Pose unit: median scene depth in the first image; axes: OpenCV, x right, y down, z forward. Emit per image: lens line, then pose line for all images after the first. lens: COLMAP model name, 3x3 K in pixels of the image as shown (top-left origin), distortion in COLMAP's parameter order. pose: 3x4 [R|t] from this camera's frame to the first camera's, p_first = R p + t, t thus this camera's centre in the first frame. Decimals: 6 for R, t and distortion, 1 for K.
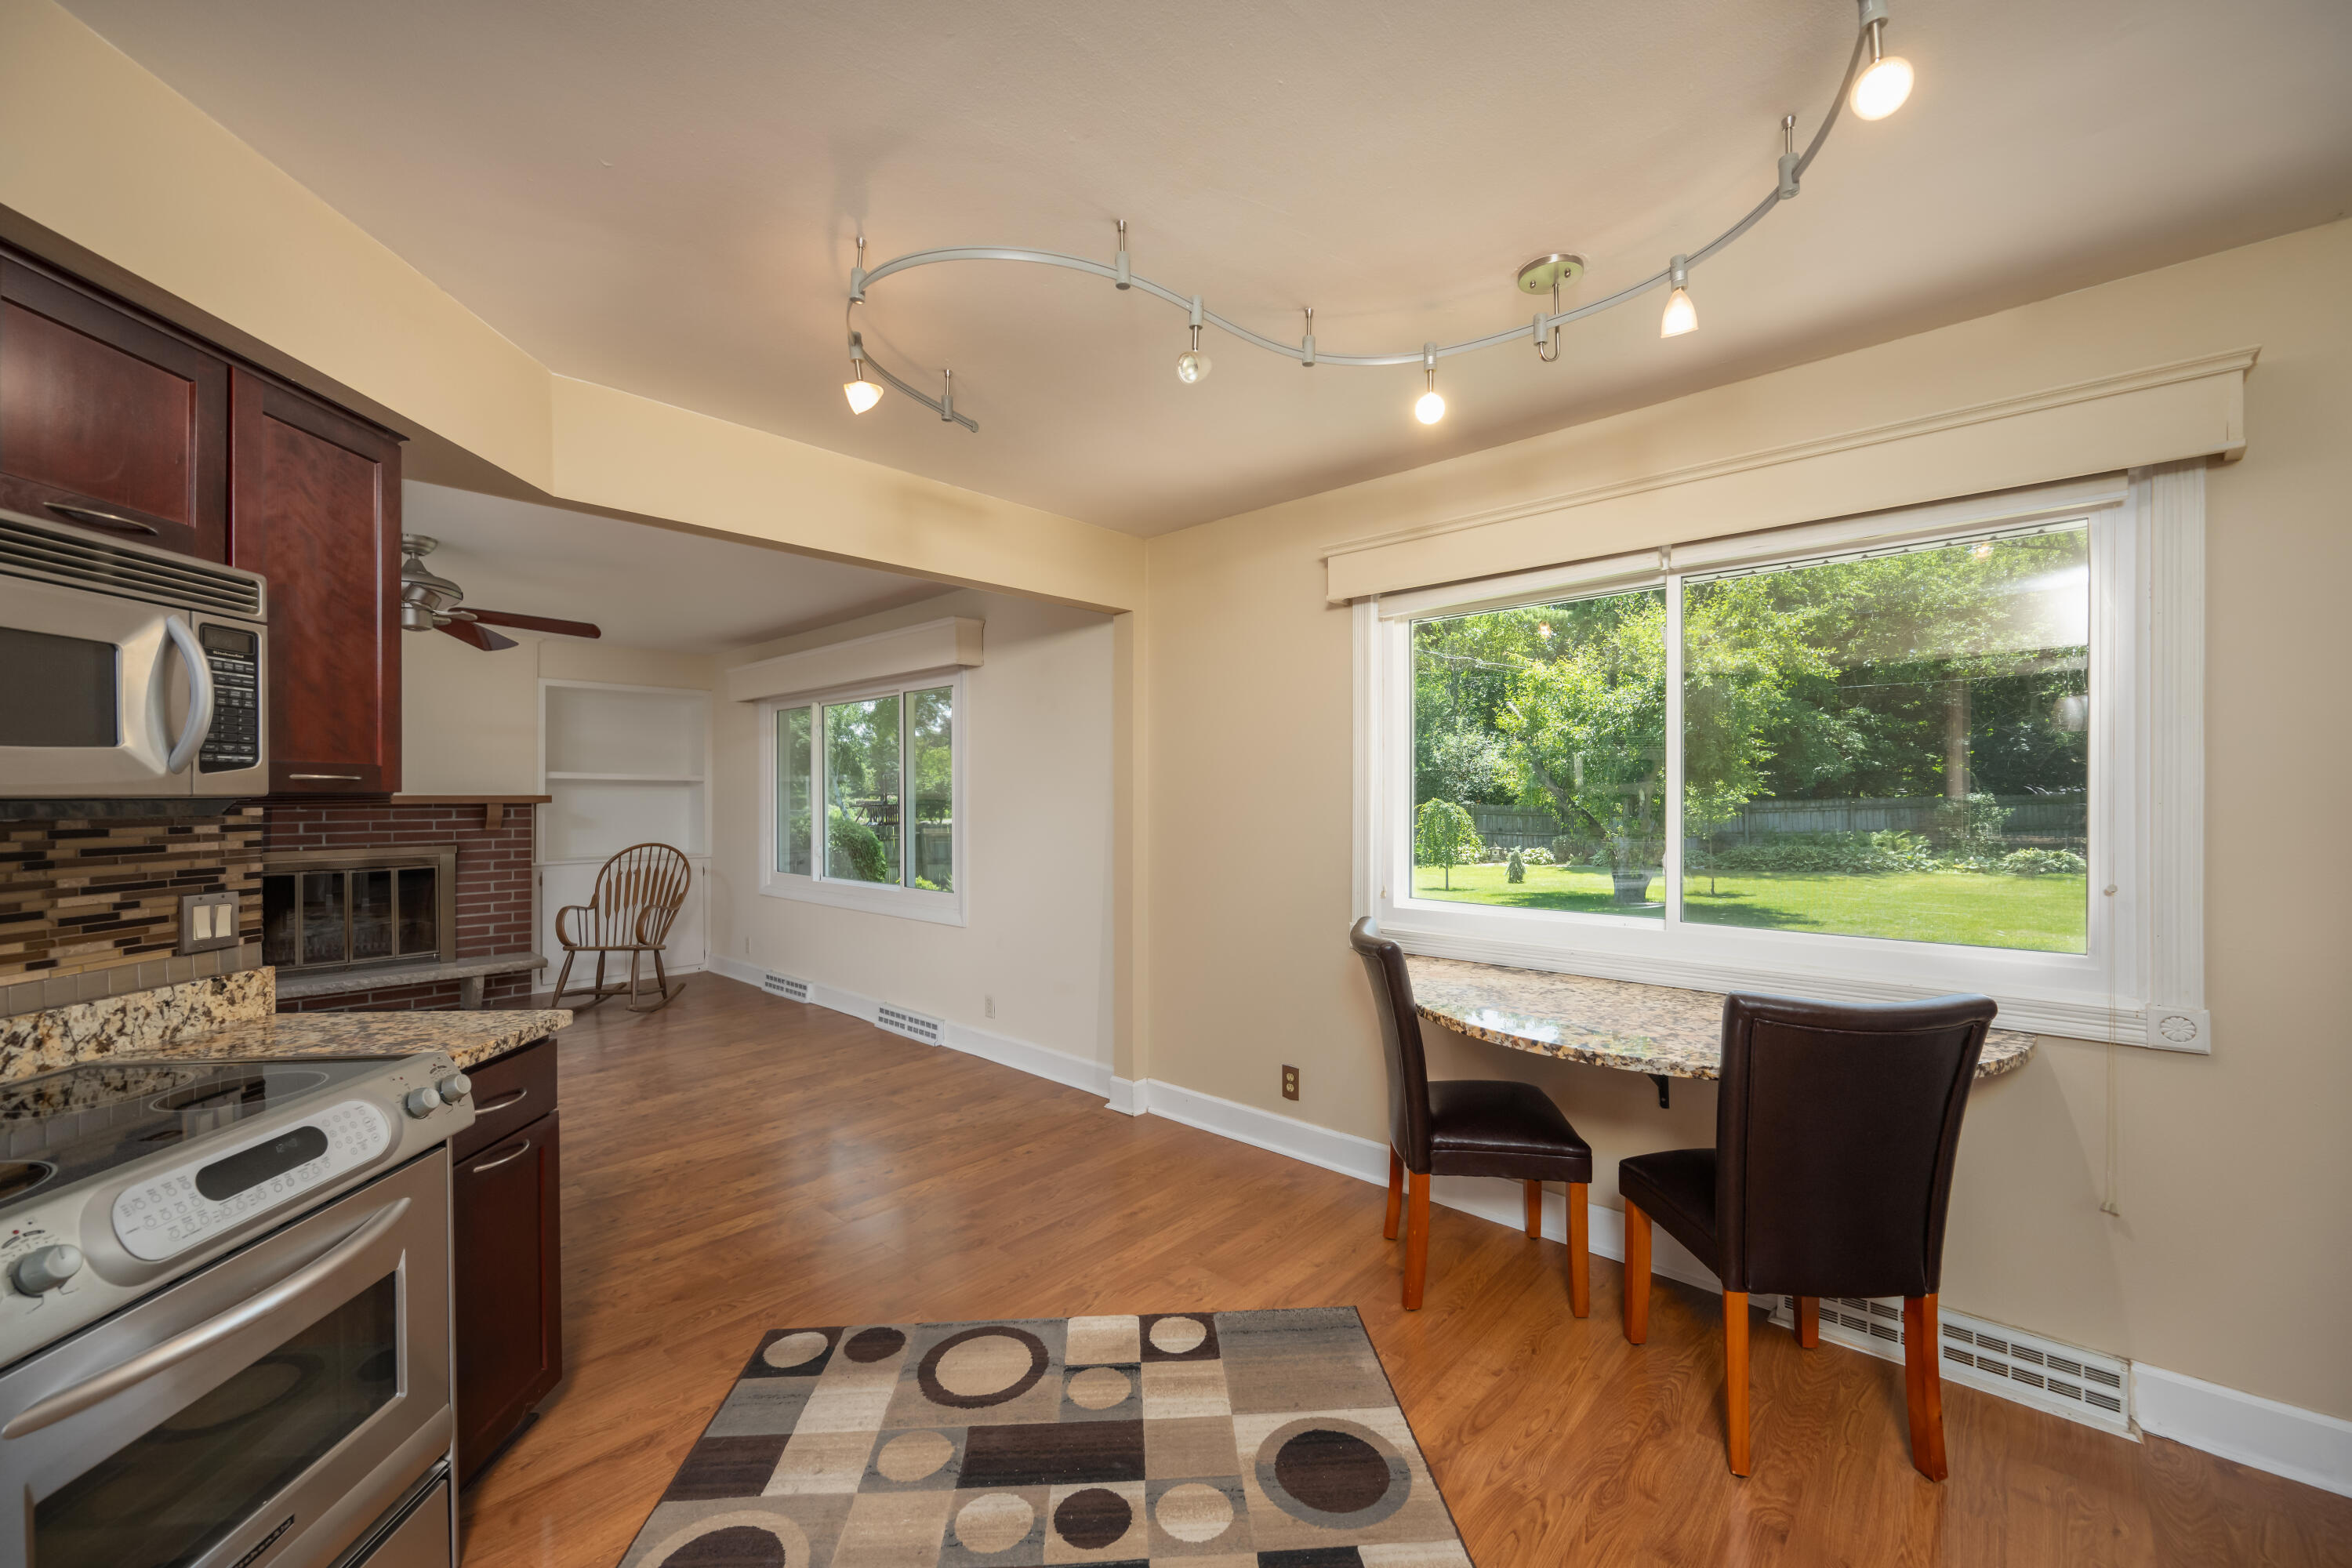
lens RADIAL K [[941.2, 0, 1180.8], [0, 941.2, 799.2], [0, 0, 1]] dist [0.001094, -0.000268]
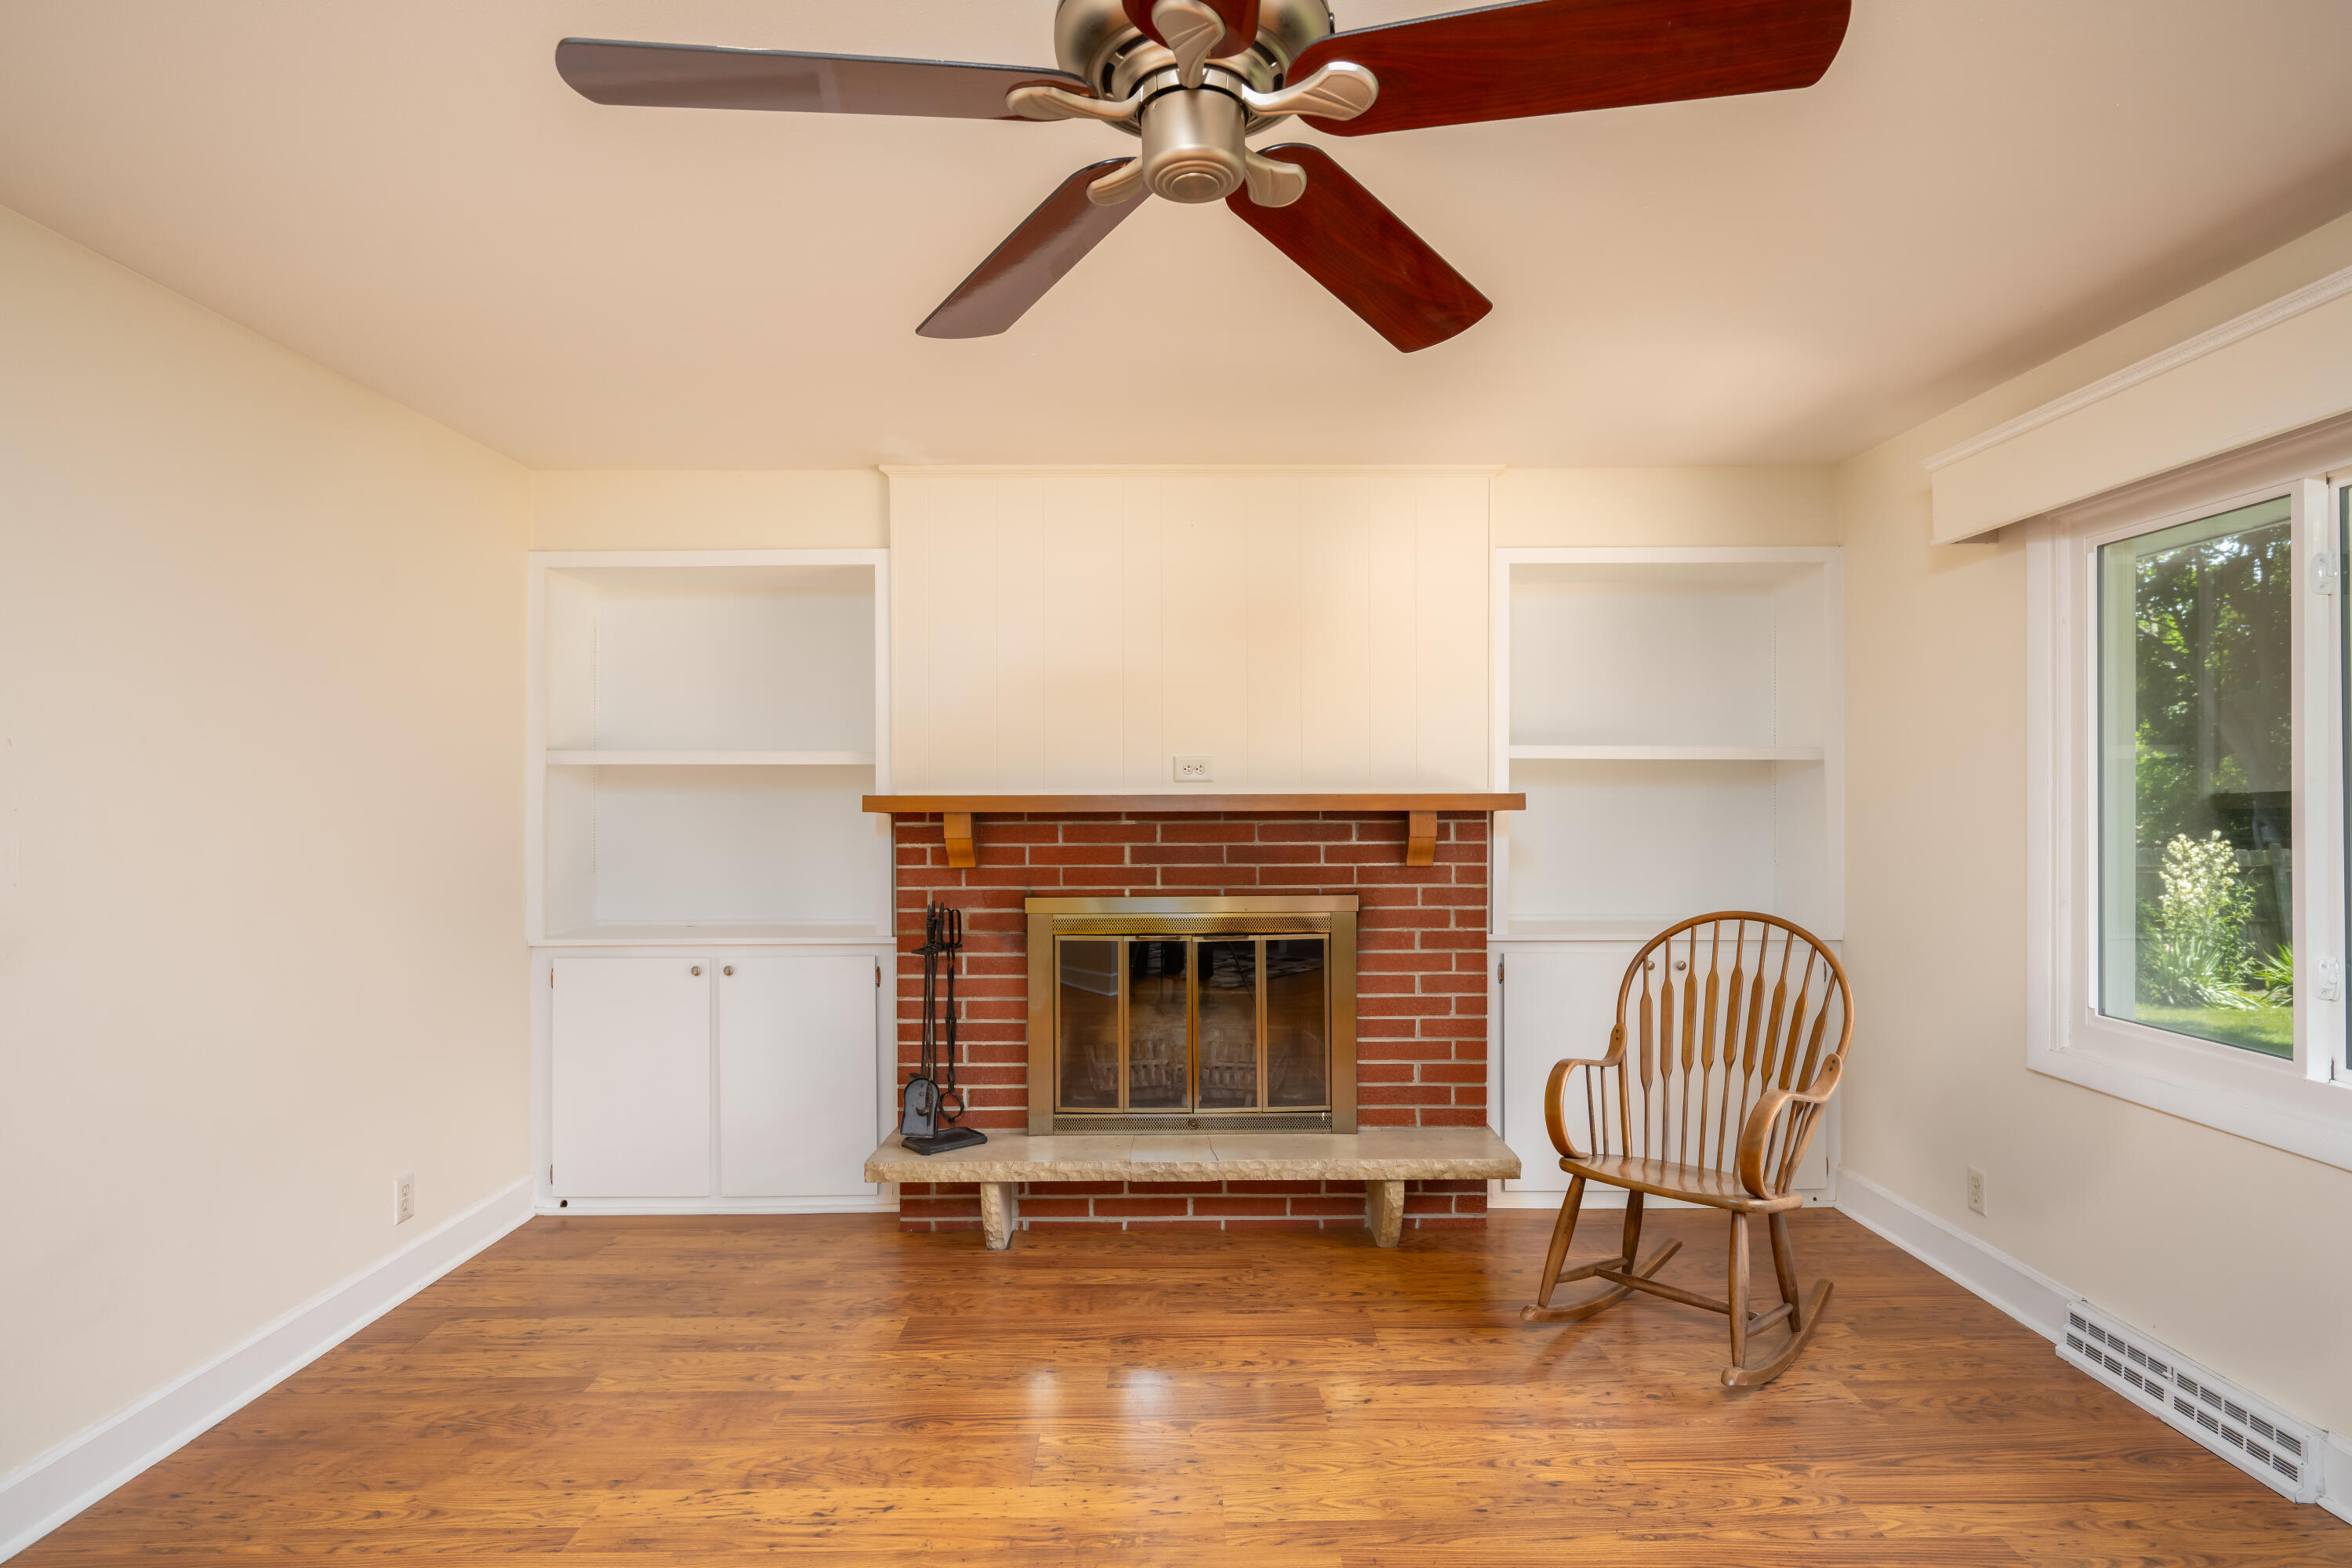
lens RADIAL K [[1209.7, 0, 1182.9], [0, 1209.7, 788.1], [0, 0, 1]] dist [-0.011292, -0.000879]
pose [[0.684342, -0.003849, -0.729151, -0.422591], [-0.001283, 0.999978, -0.006483, -0.003230], [0.729160, 0.005372, 0.684322, 0.570454]]
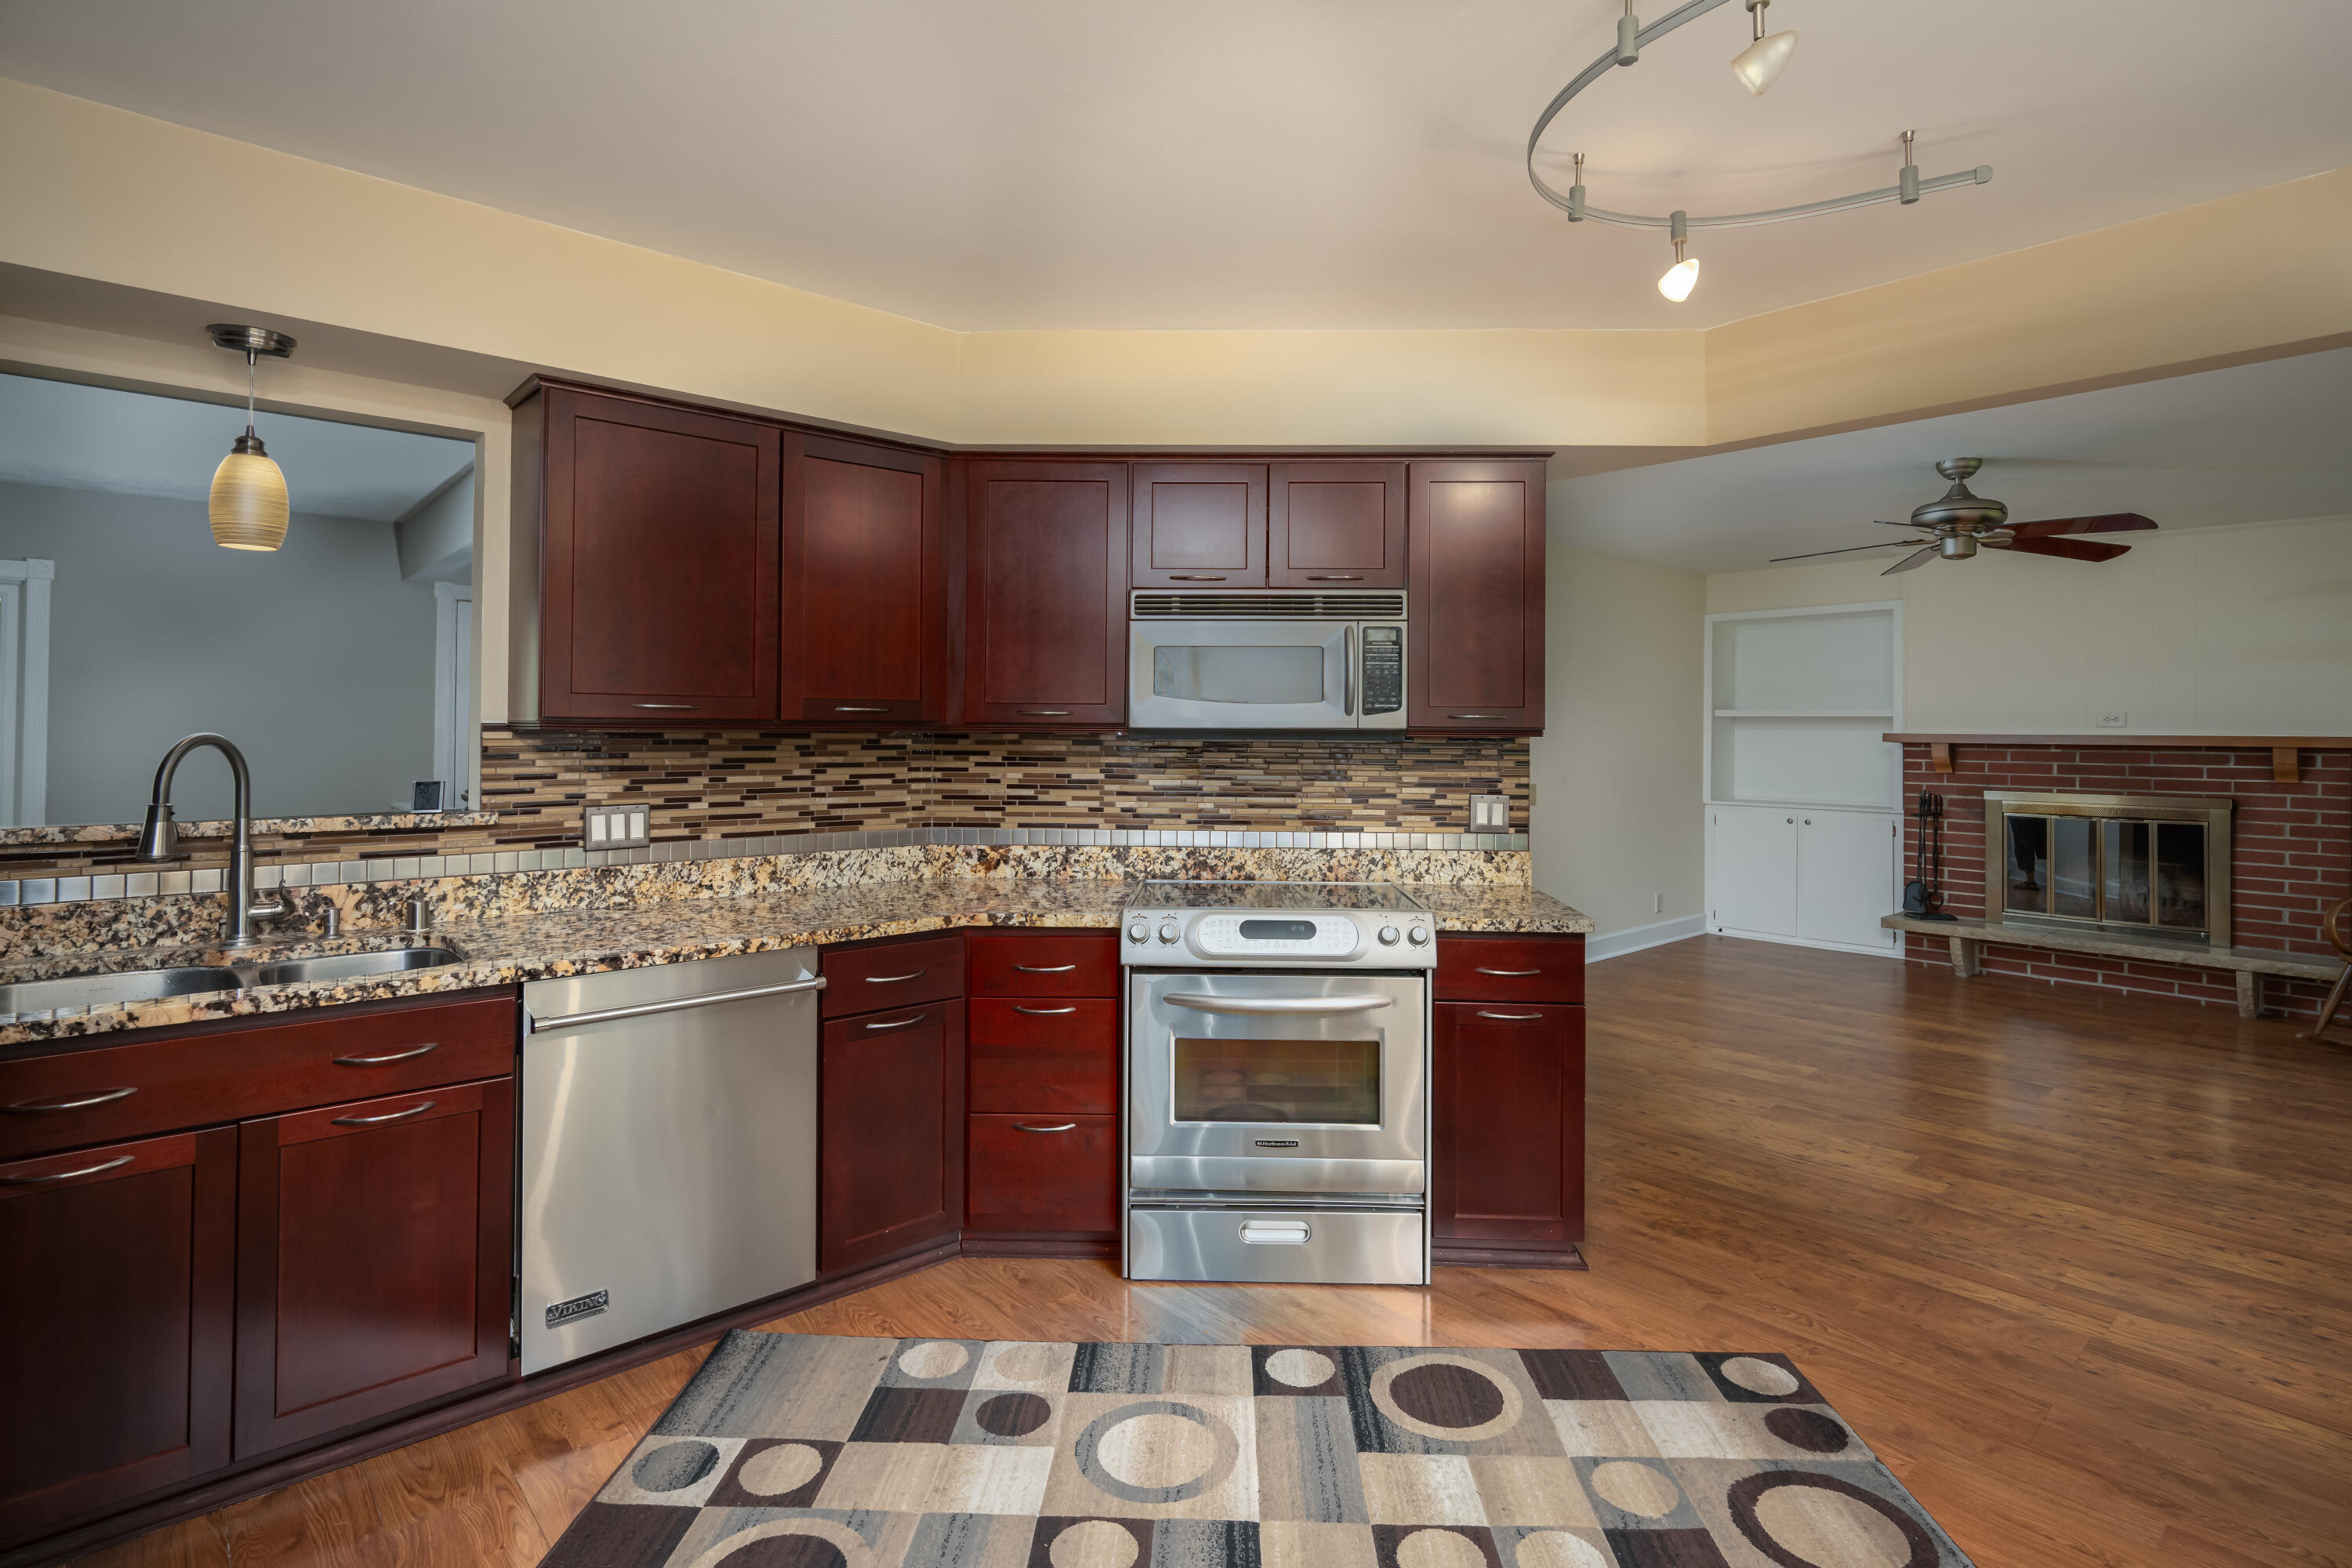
lens RADIAL K [[1143.9, 0, 1182.1], [0, 1143.9, 726.4], [0, 0, 1]] dist [0.006850, 0.001336]
pose [[-0.096946, -0.001561, -0.995288, 0.304834], [-0.012430, 0.999923, -0.000357, -0.000811], [0.995212, 0.012336, -0.096958, 0.252741]]
